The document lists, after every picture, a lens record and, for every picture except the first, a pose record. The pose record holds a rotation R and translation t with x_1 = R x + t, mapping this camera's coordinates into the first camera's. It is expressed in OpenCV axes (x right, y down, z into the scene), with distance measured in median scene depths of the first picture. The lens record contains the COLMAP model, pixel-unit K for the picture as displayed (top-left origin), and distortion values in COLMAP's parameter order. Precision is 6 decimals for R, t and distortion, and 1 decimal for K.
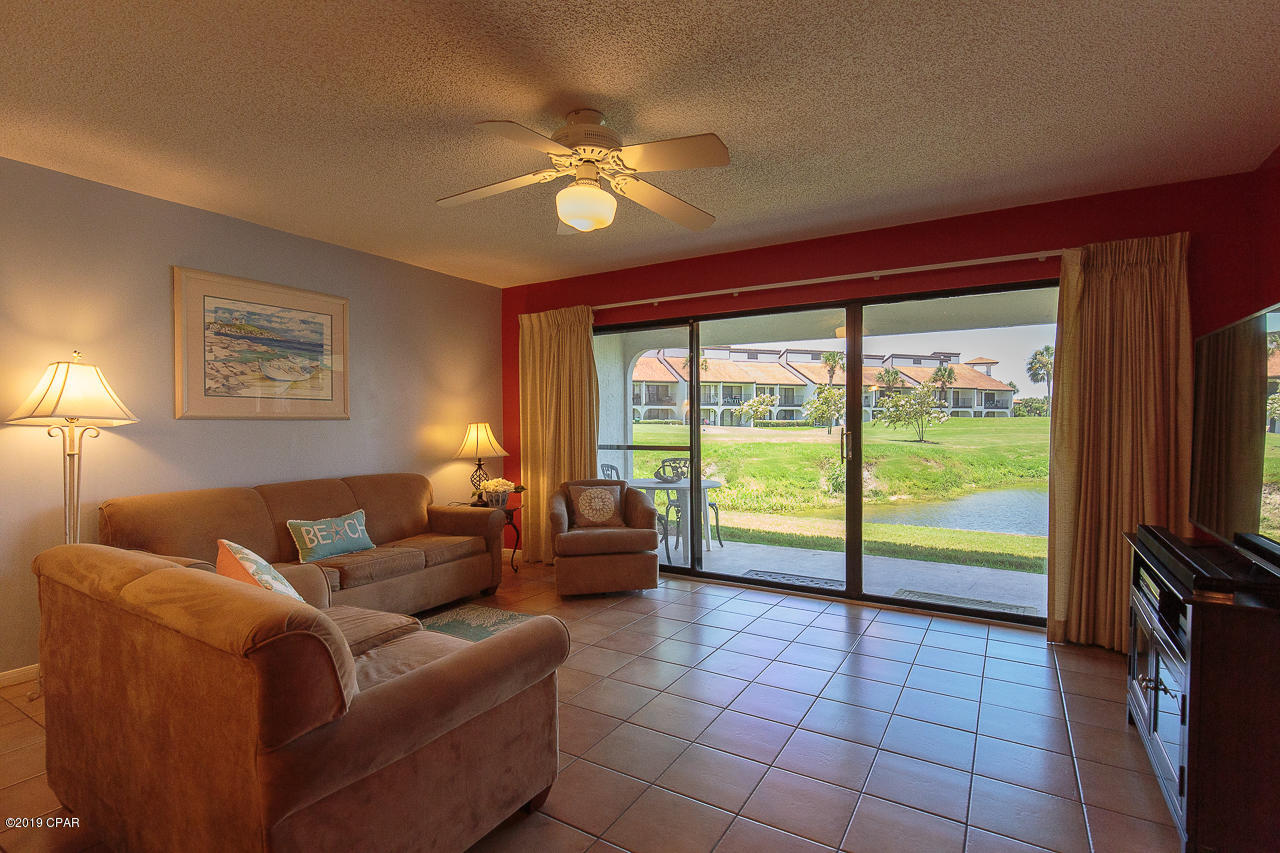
lens RADIAL K [[623.6, 0, 639.2], [0, 623.6, 430.3], [0, 0, 1]] dist [0.000554, -0.000019]
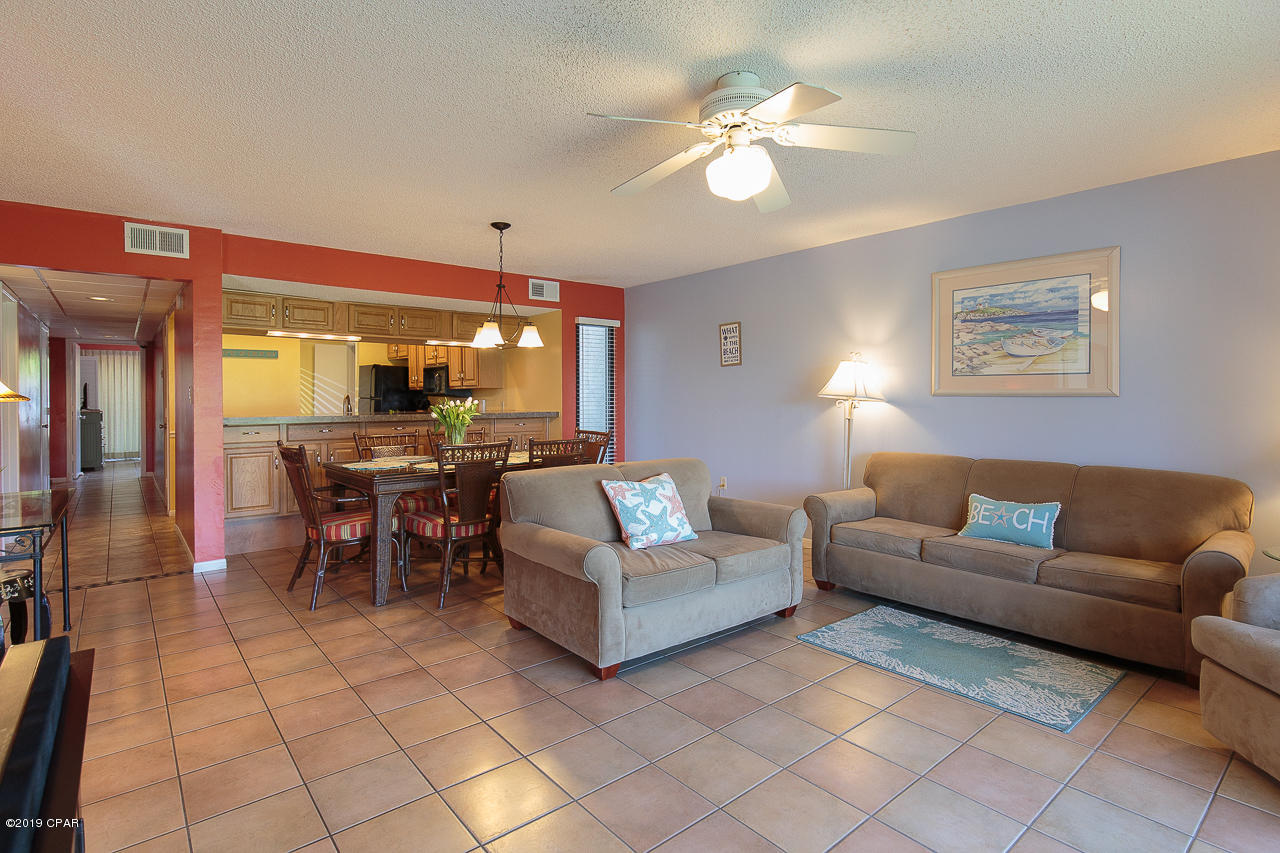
lens RADIAL K [[623.6, 0, 638.7], [0, 623.6, 401.5], [0, 0, 1]] dist [0.000554, -0.000019]
pose [[-0.330211, 0.007667, -0.943876, 0.579068], [-0.015303, 0.999792, 0.013475, -0.013670], [0.943783, 0.018894, -0.330025, 0.792583]]
